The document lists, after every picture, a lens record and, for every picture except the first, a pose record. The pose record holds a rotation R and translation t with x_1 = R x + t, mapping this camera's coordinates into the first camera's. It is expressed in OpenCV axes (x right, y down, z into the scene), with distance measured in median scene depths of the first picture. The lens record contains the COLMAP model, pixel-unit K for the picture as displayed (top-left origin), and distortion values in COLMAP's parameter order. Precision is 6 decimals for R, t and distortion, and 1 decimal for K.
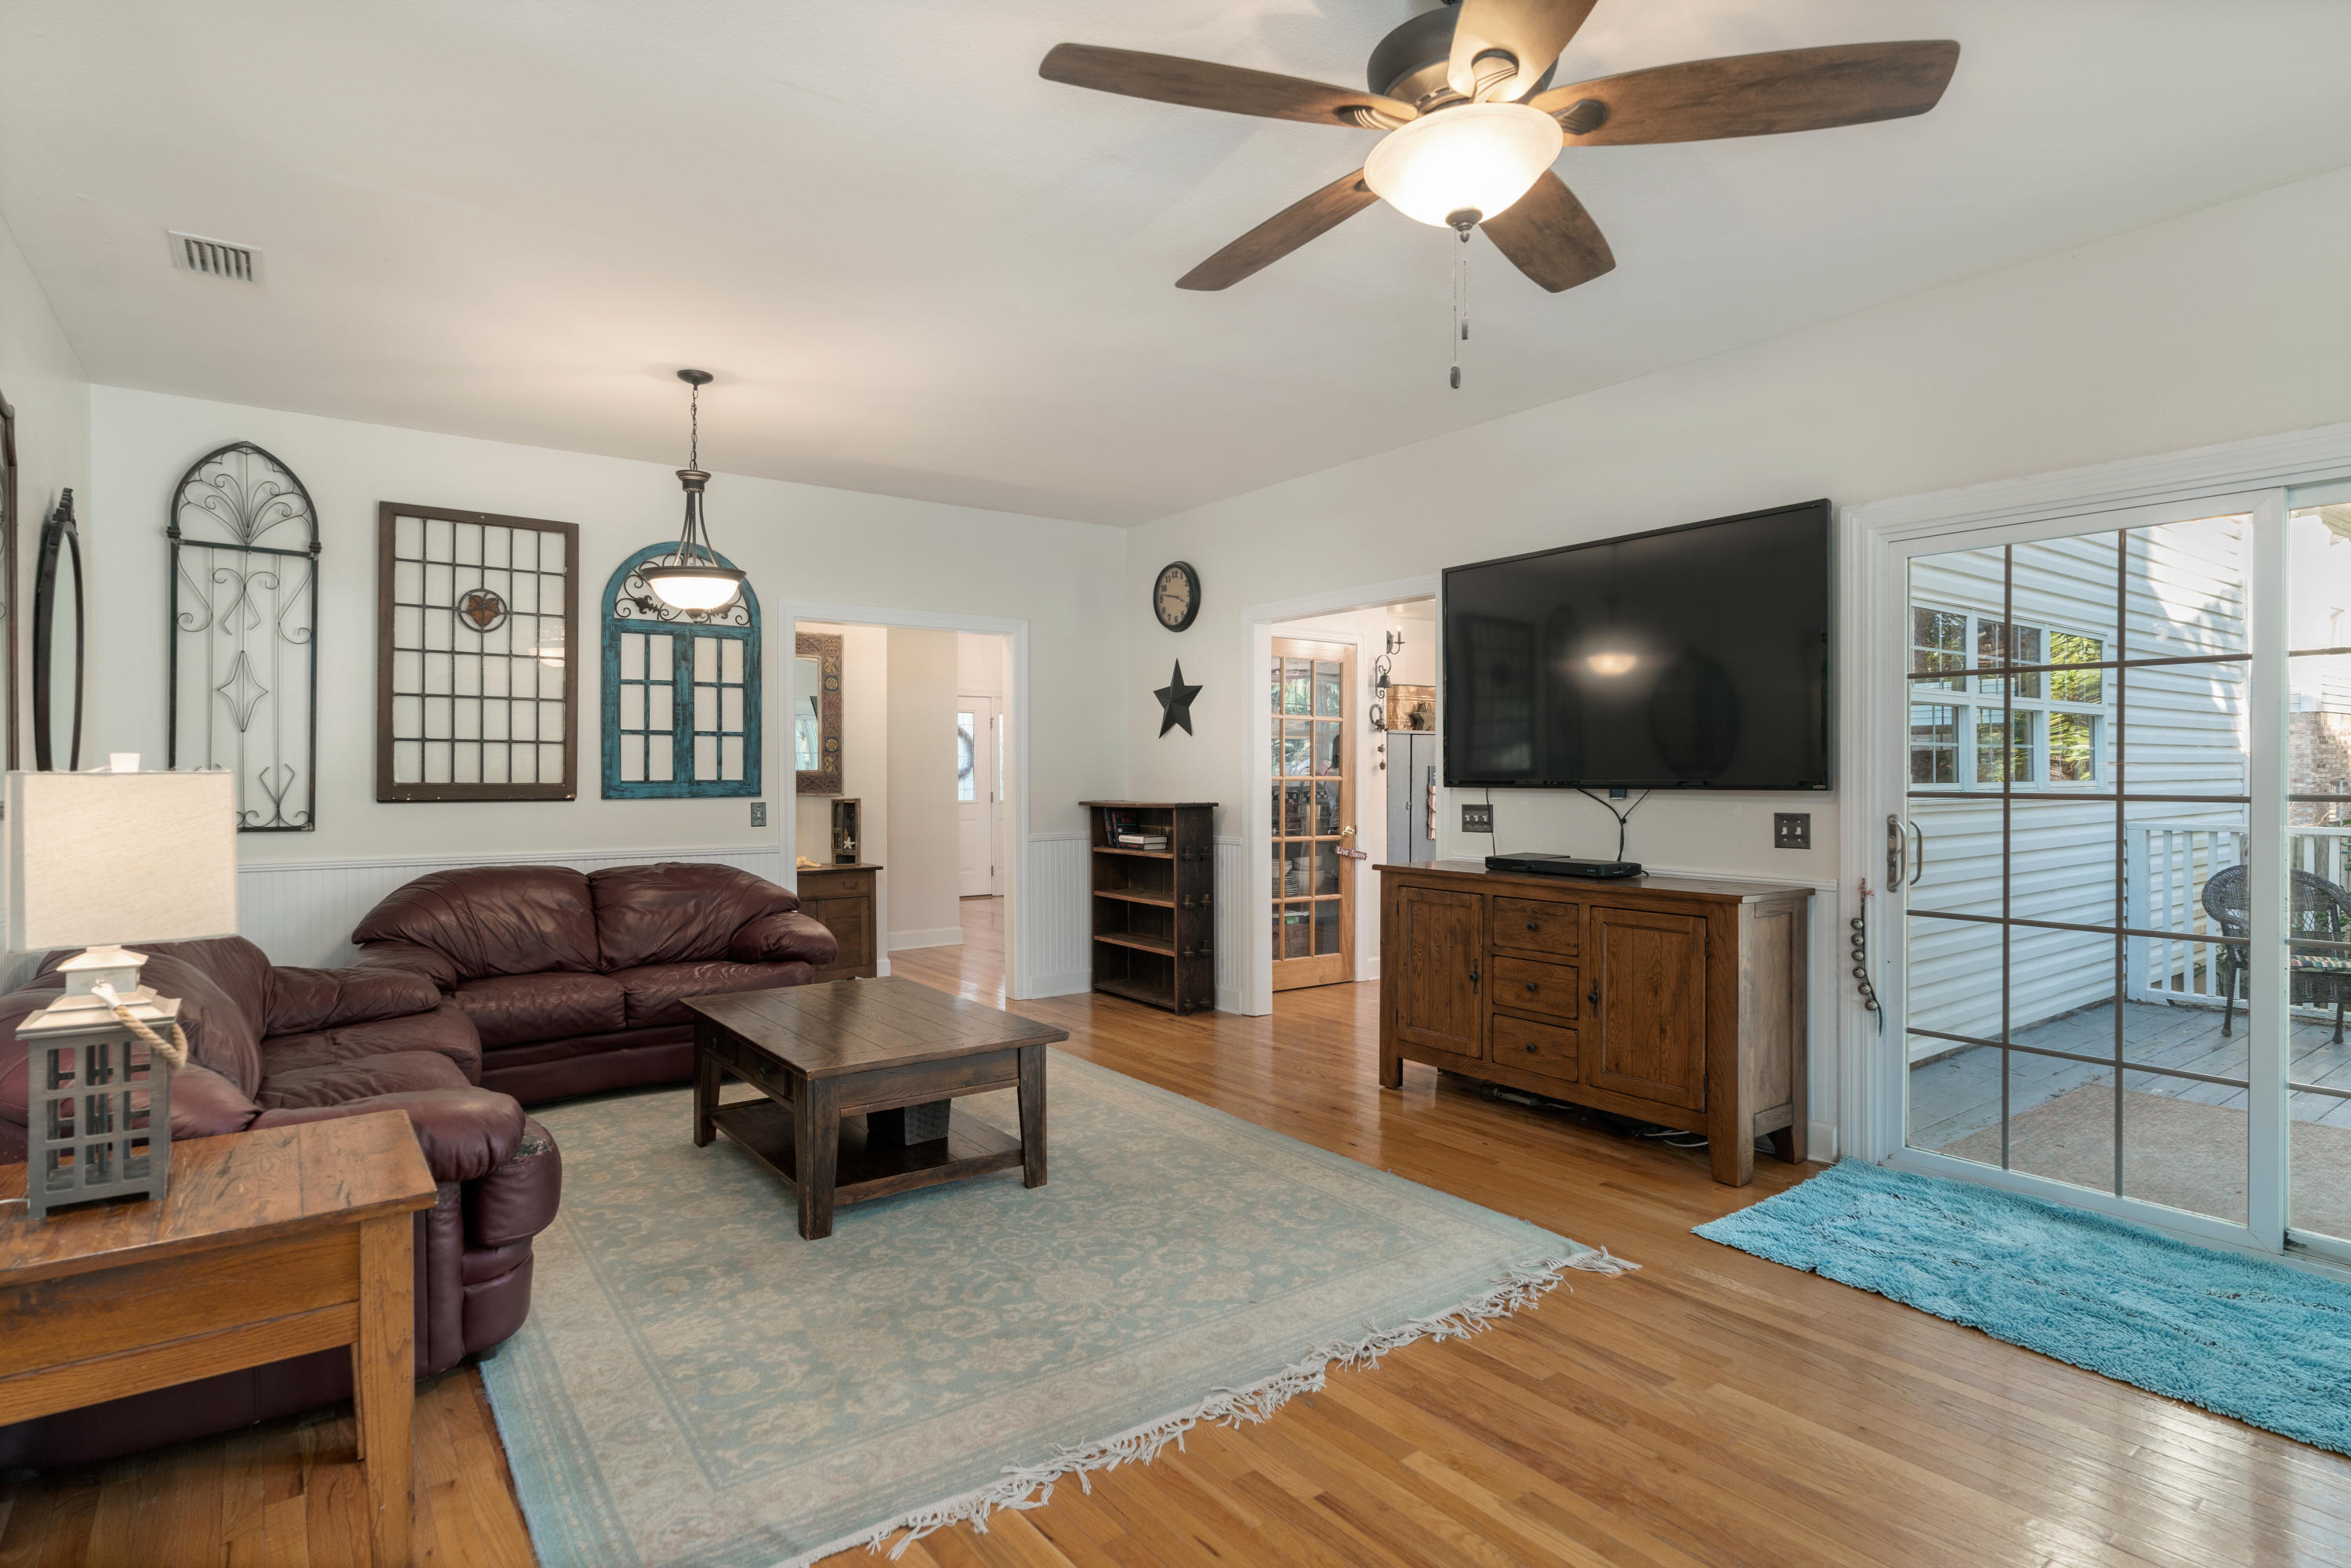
lens RADIAL K [[1212.8, 0, 1161.7], [0, 1212.8, 773.7], [0, 0, 1]] dist [-0.006646, -0.000026]
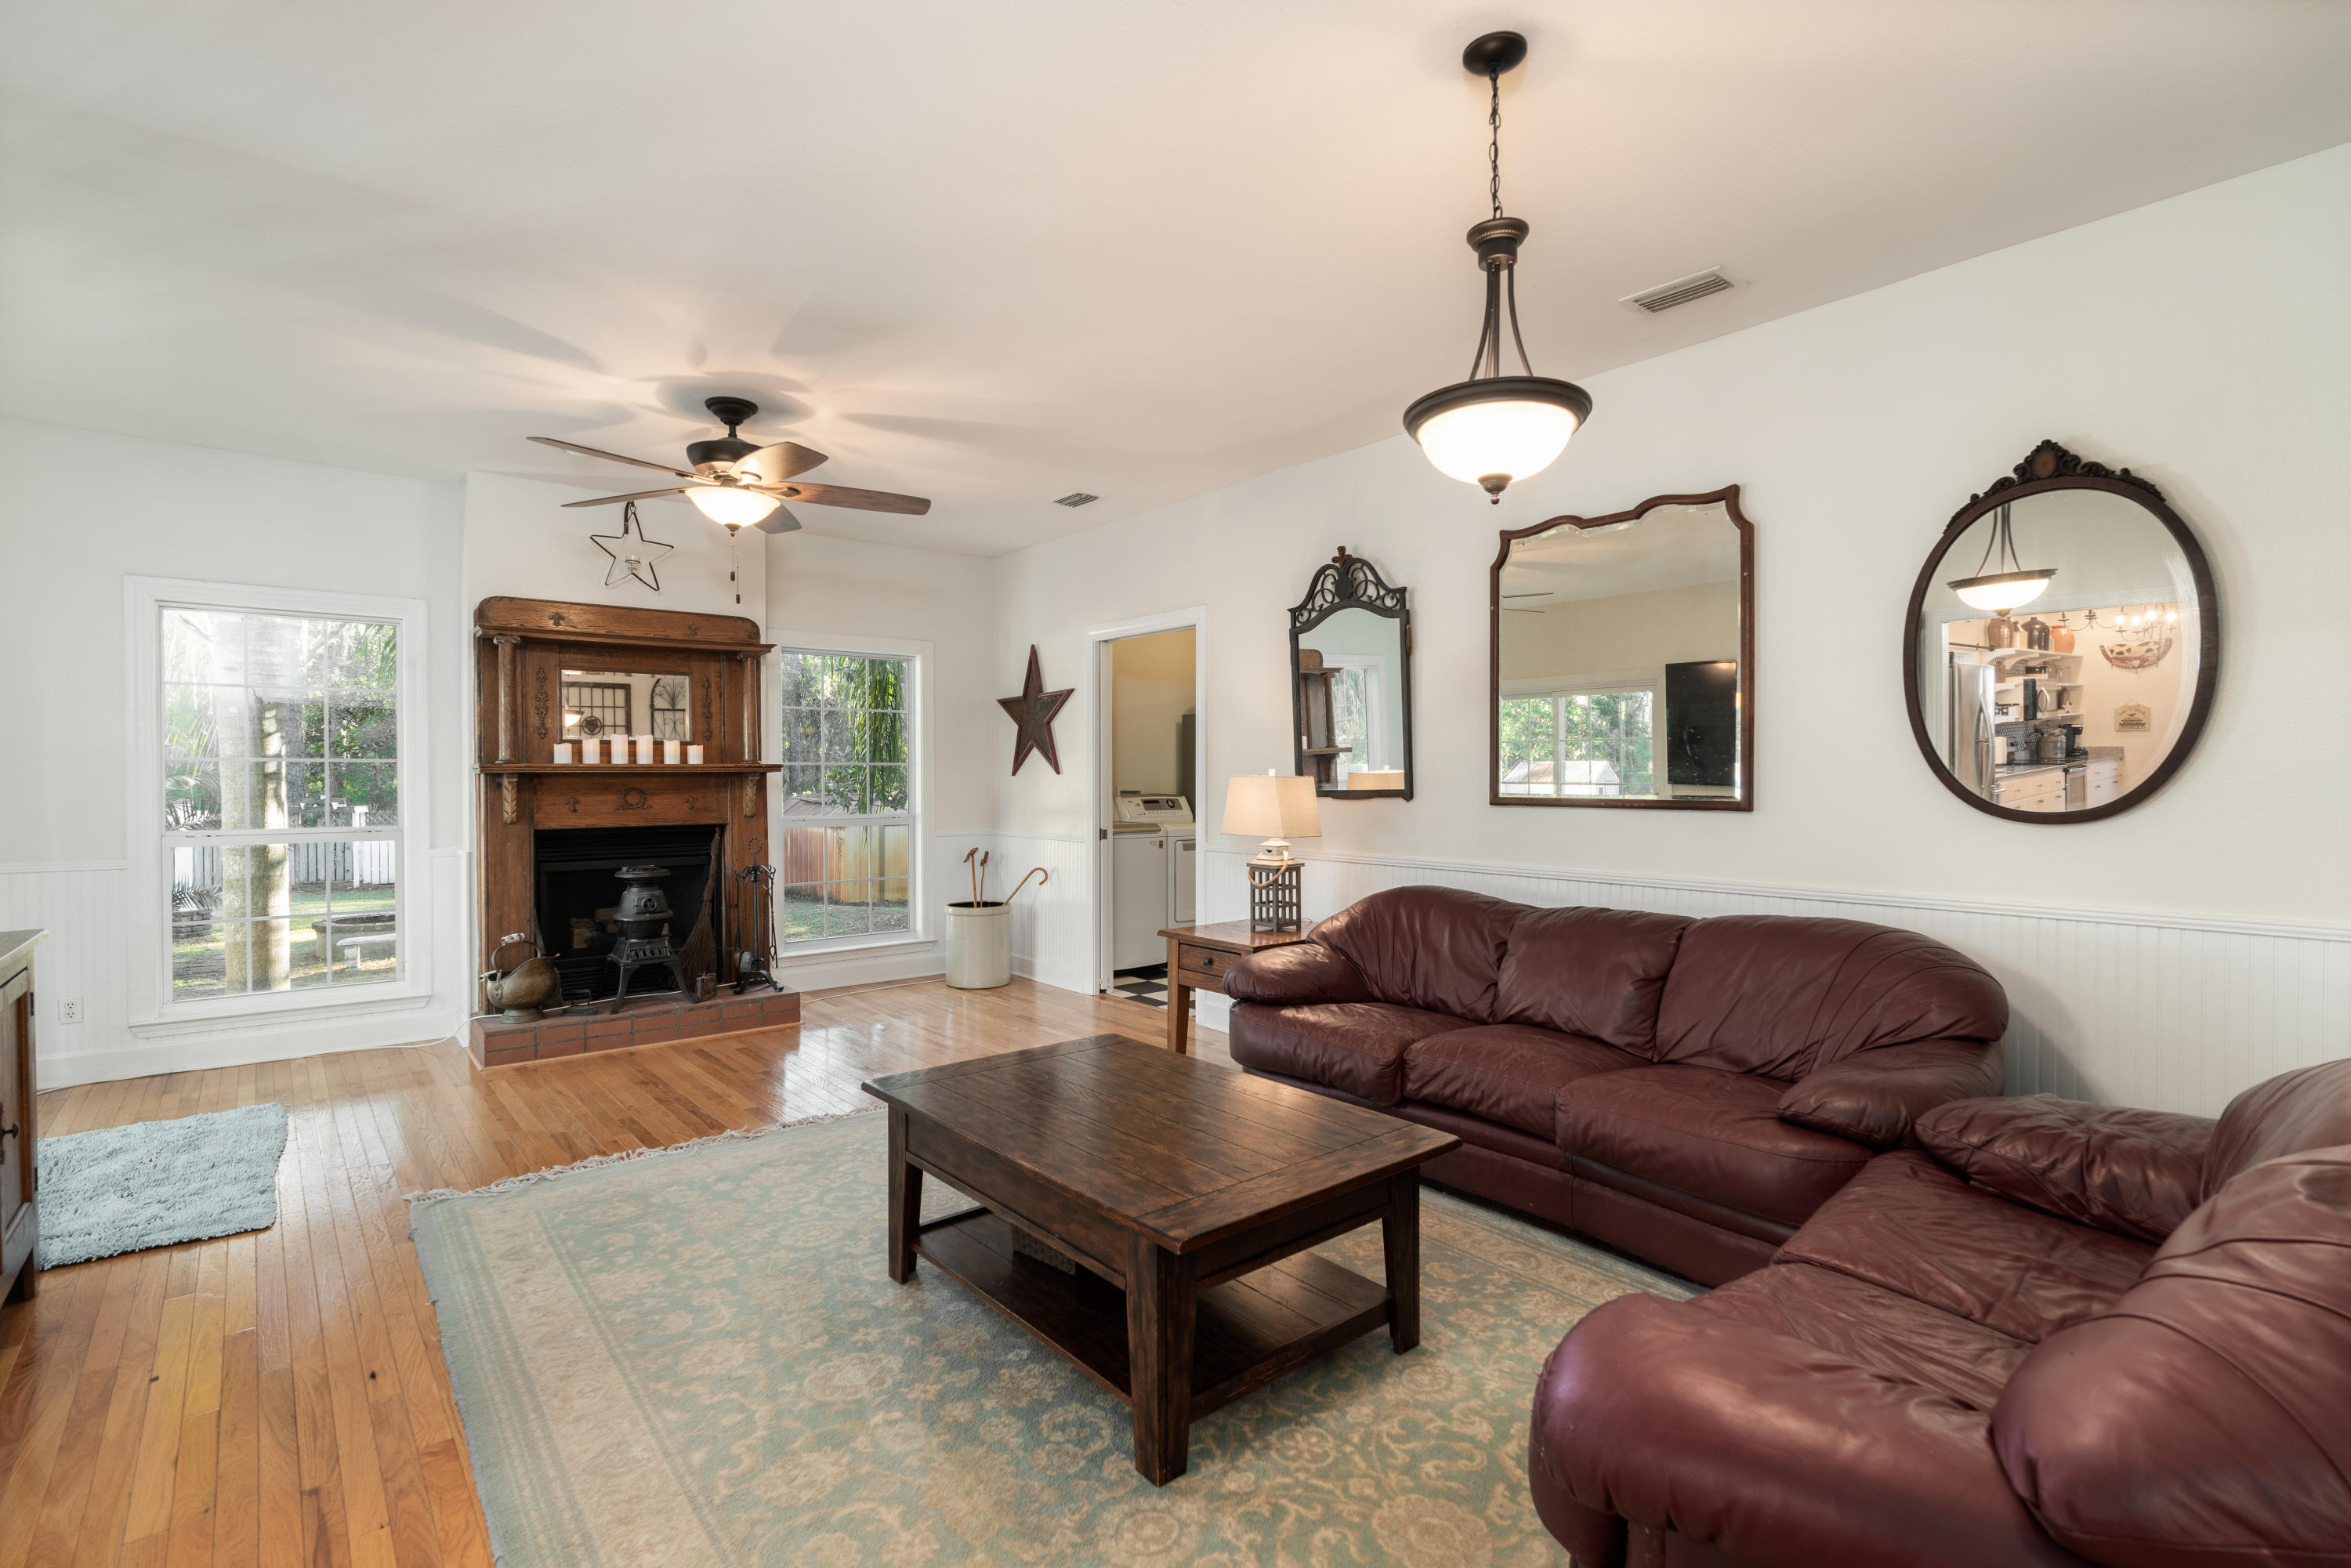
lens RADIAL K [[1071.5, 0, 1161.3], [0, 1071.5, 782.9], [0, 0, 1]] dist [-0.012891, 0.003830]
pose [[-0.998211, 0.005410, -0.059546, -0.177739], [0.005136, 0.999976, 0.004754, -0.000742], [0.059571, 0.004440, -0.998214, 1.288996]]
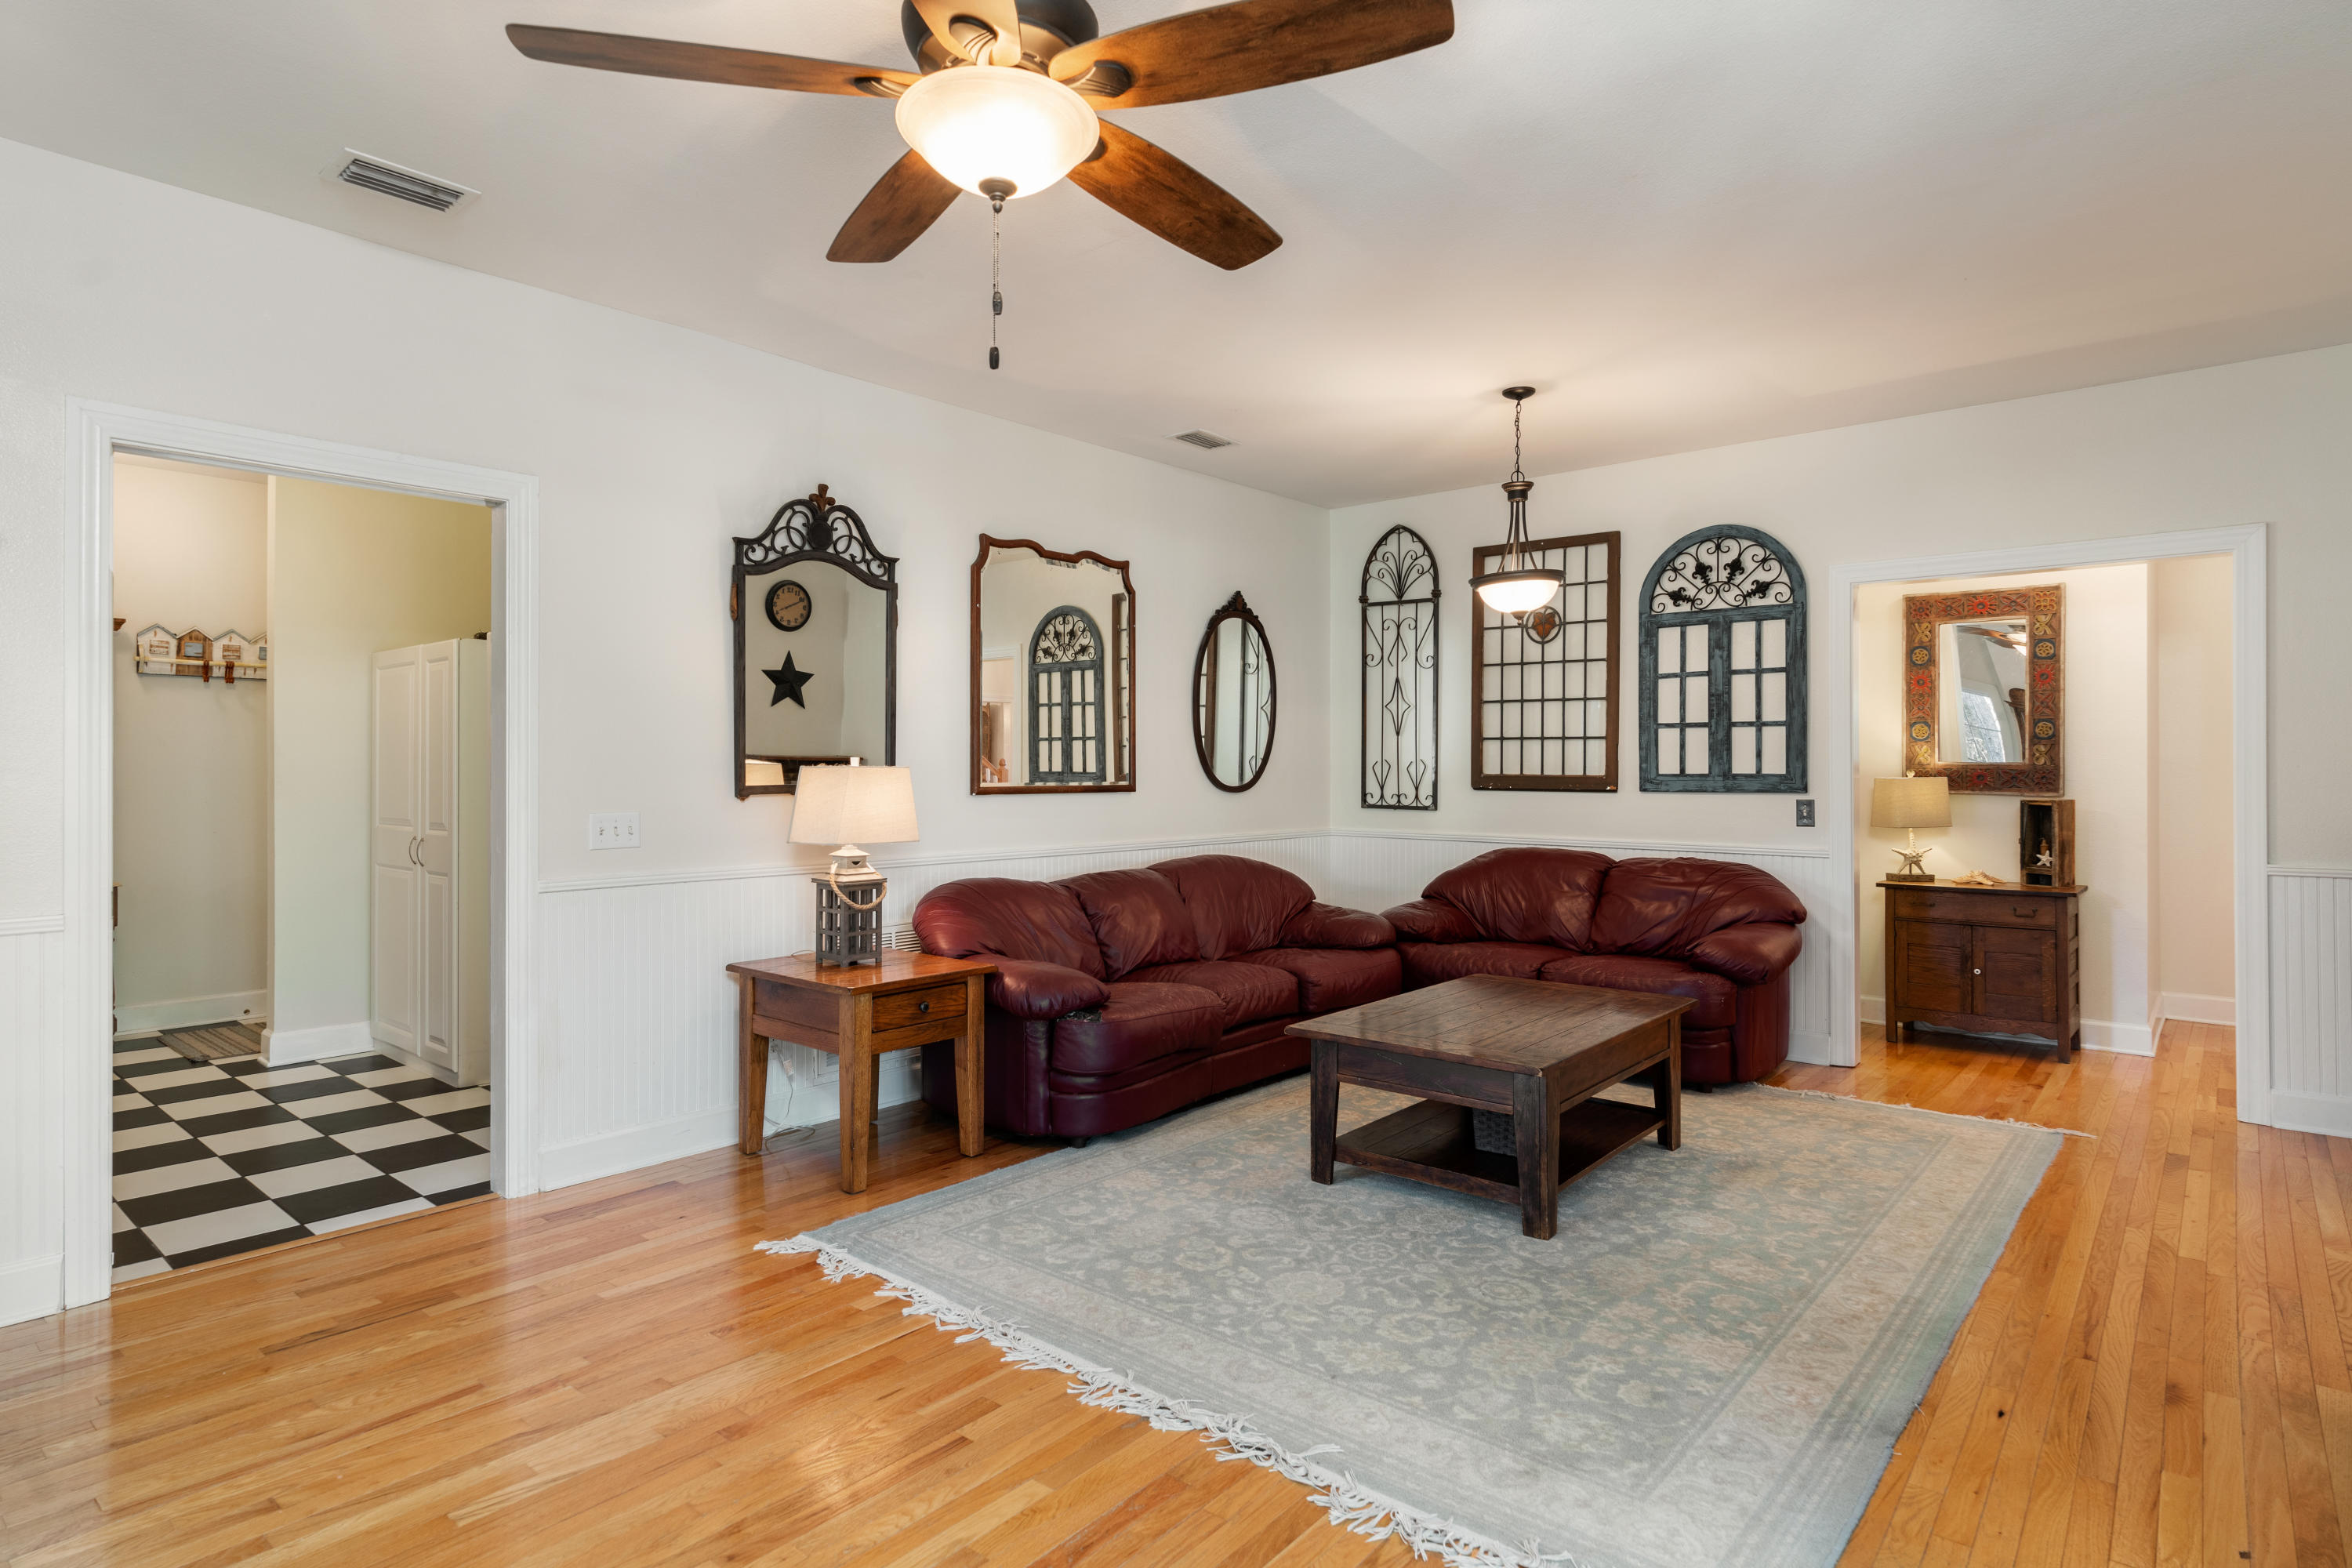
lens RADIAL K [[1249.4, 0, 1151.4], [0, 1249.4, 770.9], [0, 0, 1]] dist [-0.002546, -0.000674]
pose [[0.218044, 0.006489, -0.975917, 0.532788], [0.000677, 0.999977, 0.006800, -0.004374], [0.975939, -0.002144, 0.218035, 0.389856]]
